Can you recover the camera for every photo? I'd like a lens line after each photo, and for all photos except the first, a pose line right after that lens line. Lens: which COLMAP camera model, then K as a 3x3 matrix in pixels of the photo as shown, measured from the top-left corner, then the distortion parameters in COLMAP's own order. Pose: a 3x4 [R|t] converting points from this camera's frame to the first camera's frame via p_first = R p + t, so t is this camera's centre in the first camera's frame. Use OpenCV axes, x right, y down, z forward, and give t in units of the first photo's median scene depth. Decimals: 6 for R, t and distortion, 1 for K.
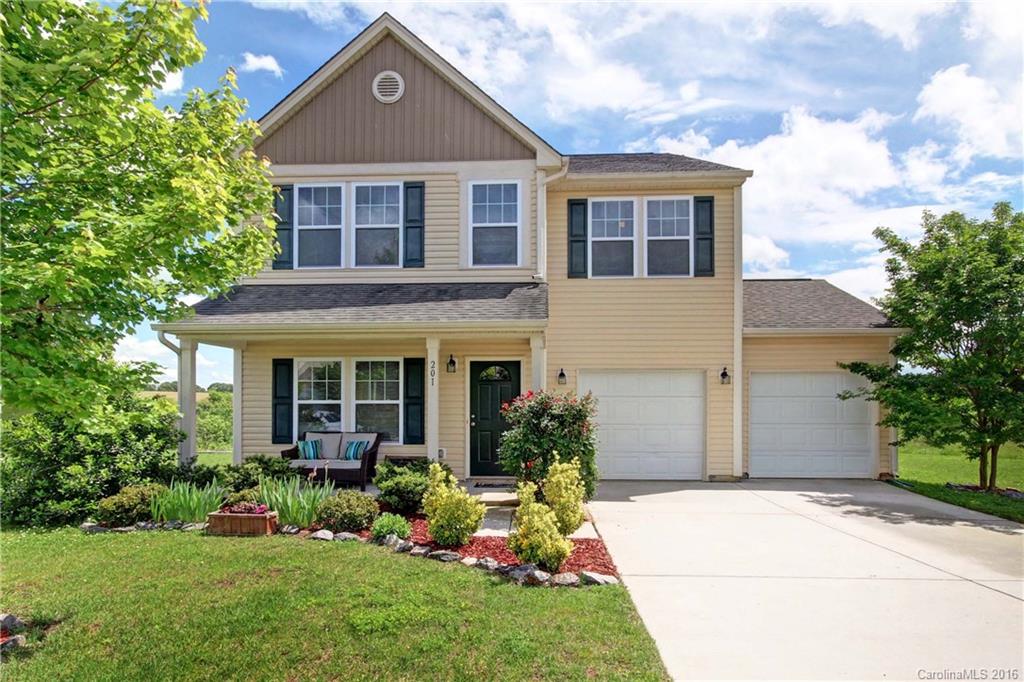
lens RADIAL K [[520.6, 0, 481.4], [0, 520.6, 397.9], [0, 0, 1]] dist [-0.002372, 0.000147]
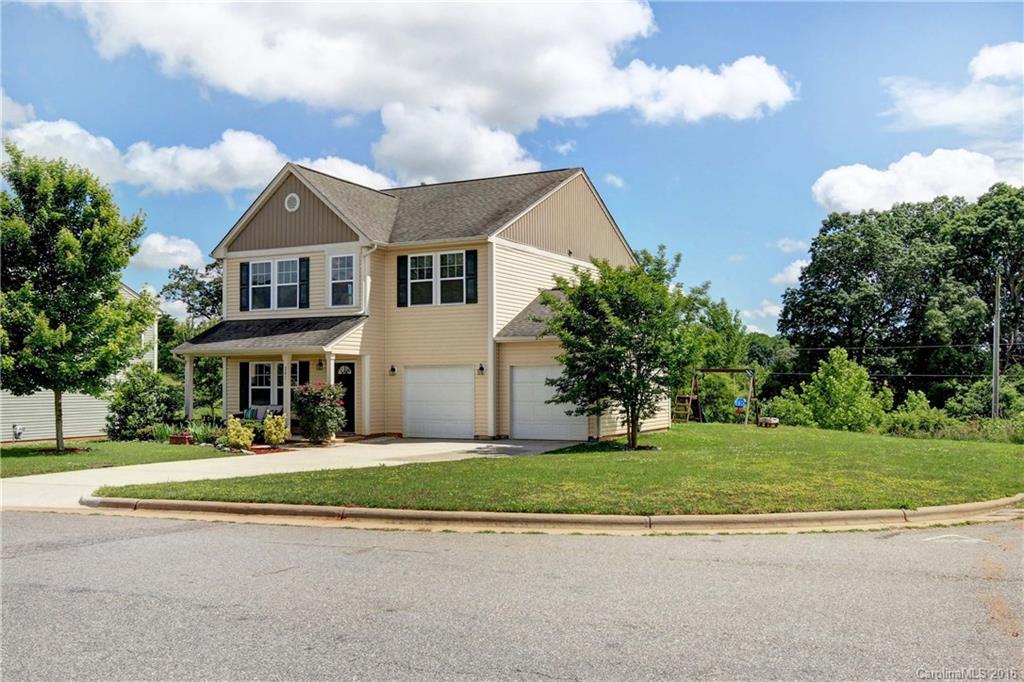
lens RADIAL K [[843.8, 0, 512.0], [0, 843.8, 341.0], [0, 0, 1]] dist [-0.000459, -0.000402]
pose [[0.920785, -0.023802, -0.389345, 1.566680], [0.011327, 0.999347, -0.034305, -0.041479], [0.389907, 0.027177, 0.920453, -1.266730]]
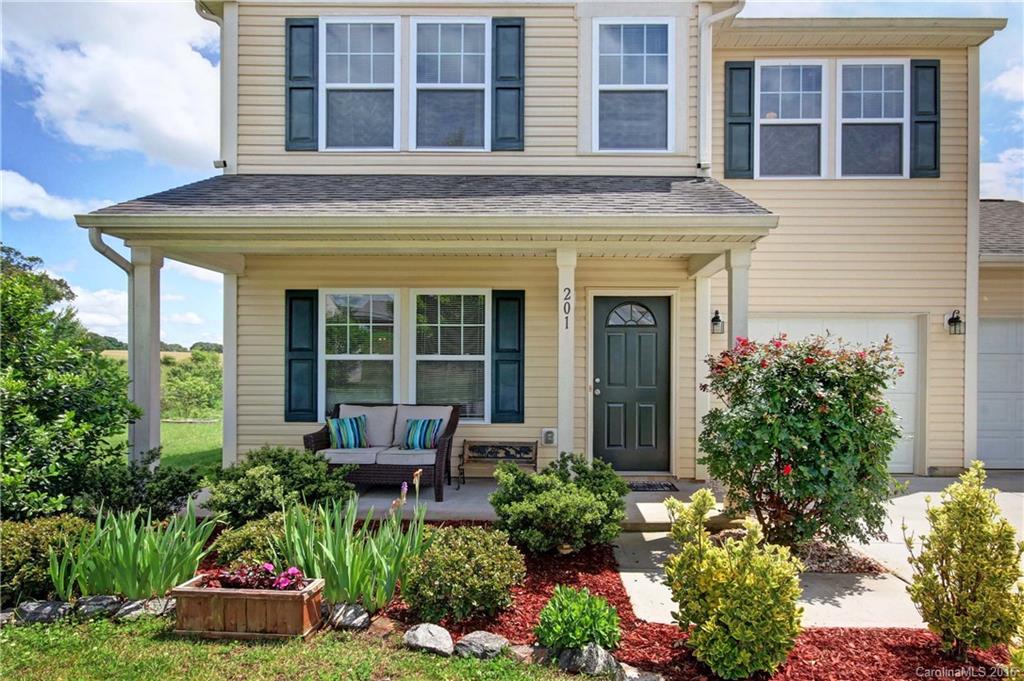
lens RADIAL K [[551.8, 0, 512.7], [0, 551.8, 366.0], [0, 0, 1]] dist [0.002480, 0.000380]
pose [[0.999015, 0.004936, 0.044104, -0.153325], [-0.005430, 0.999924, 0.011089, 0.010231], [-0.044046, -0.011317, 0.998965, 0.309635]]
